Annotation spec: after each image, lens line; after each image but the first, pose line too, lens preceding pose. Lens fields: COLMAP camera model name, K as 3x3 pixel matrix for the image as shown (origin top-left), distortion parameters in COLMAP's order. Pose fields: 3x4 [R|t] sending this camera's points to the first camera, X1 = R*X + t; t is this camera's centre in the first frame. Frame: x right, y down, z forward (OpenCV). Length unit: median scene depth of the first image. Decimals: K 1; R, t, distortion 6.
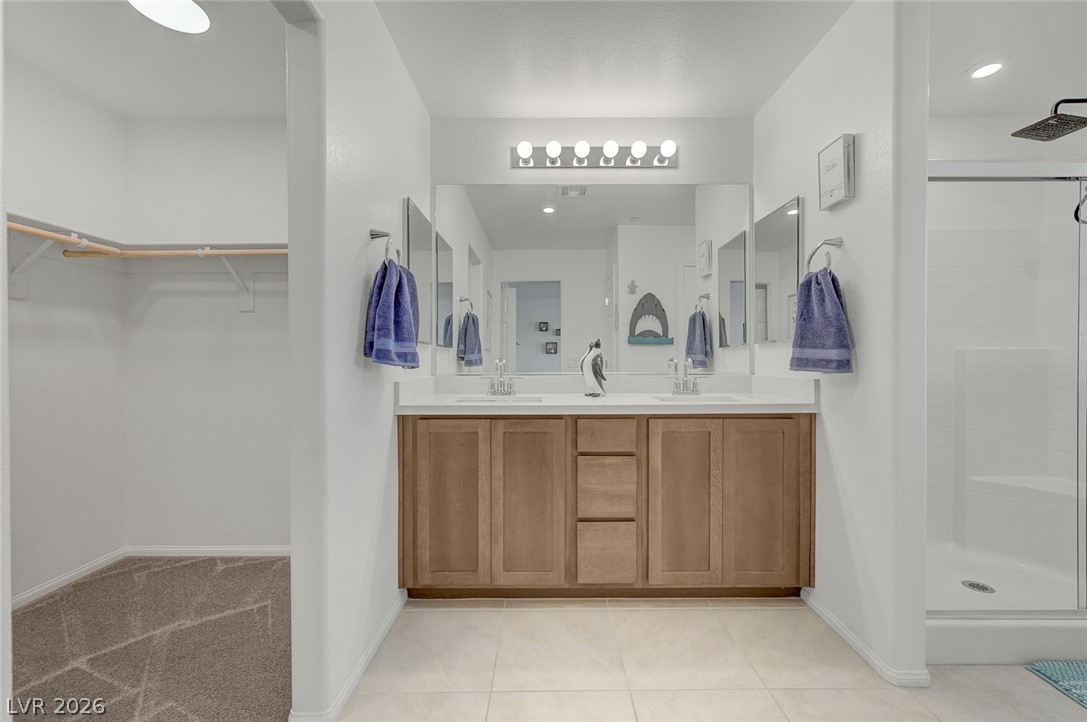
lens RADIAL K [[430.9, 0, 550.0], [0, 430.9, 363.5], [0, 0, 1]] dist [0.003371, -0.000285]
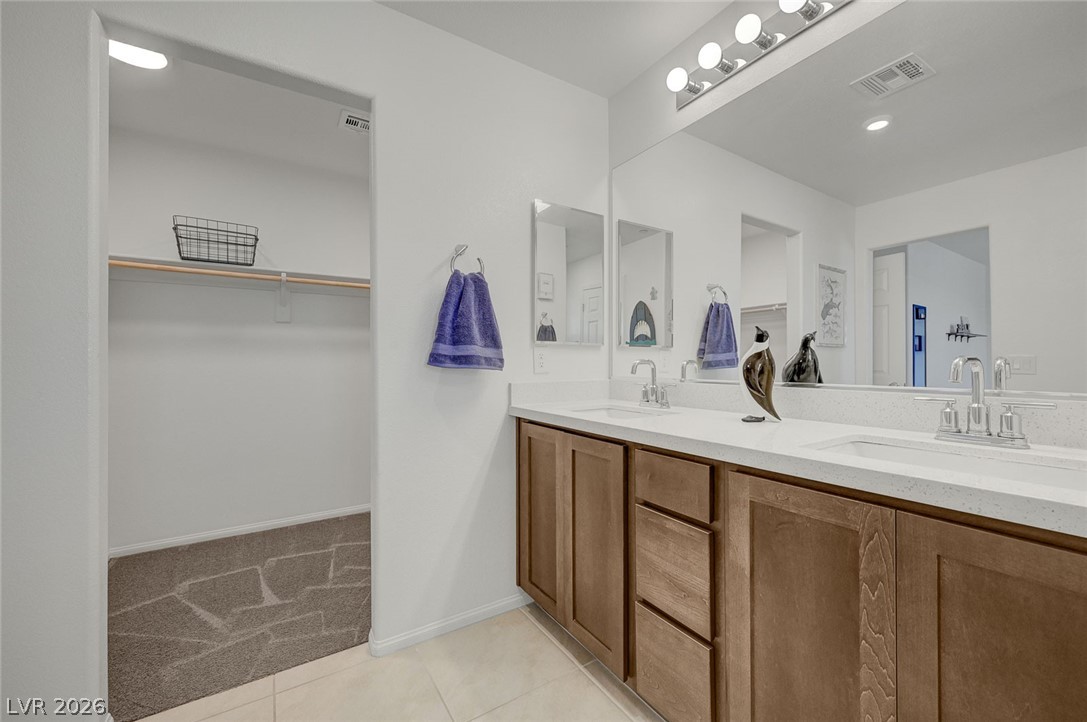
lens RADIAL K [[430.9, 0, 547.9], [0, 430.9, 359.5], [0, 0, 1]] dist [0.003371, -0.000285]
pose [[0.528616, -0.008097, -0.848823, 0.571048], [-0.002127, 0.999939, -0.010864, -0.004505], [0.848858, 0.007548, 0.528566, 0.520529]]
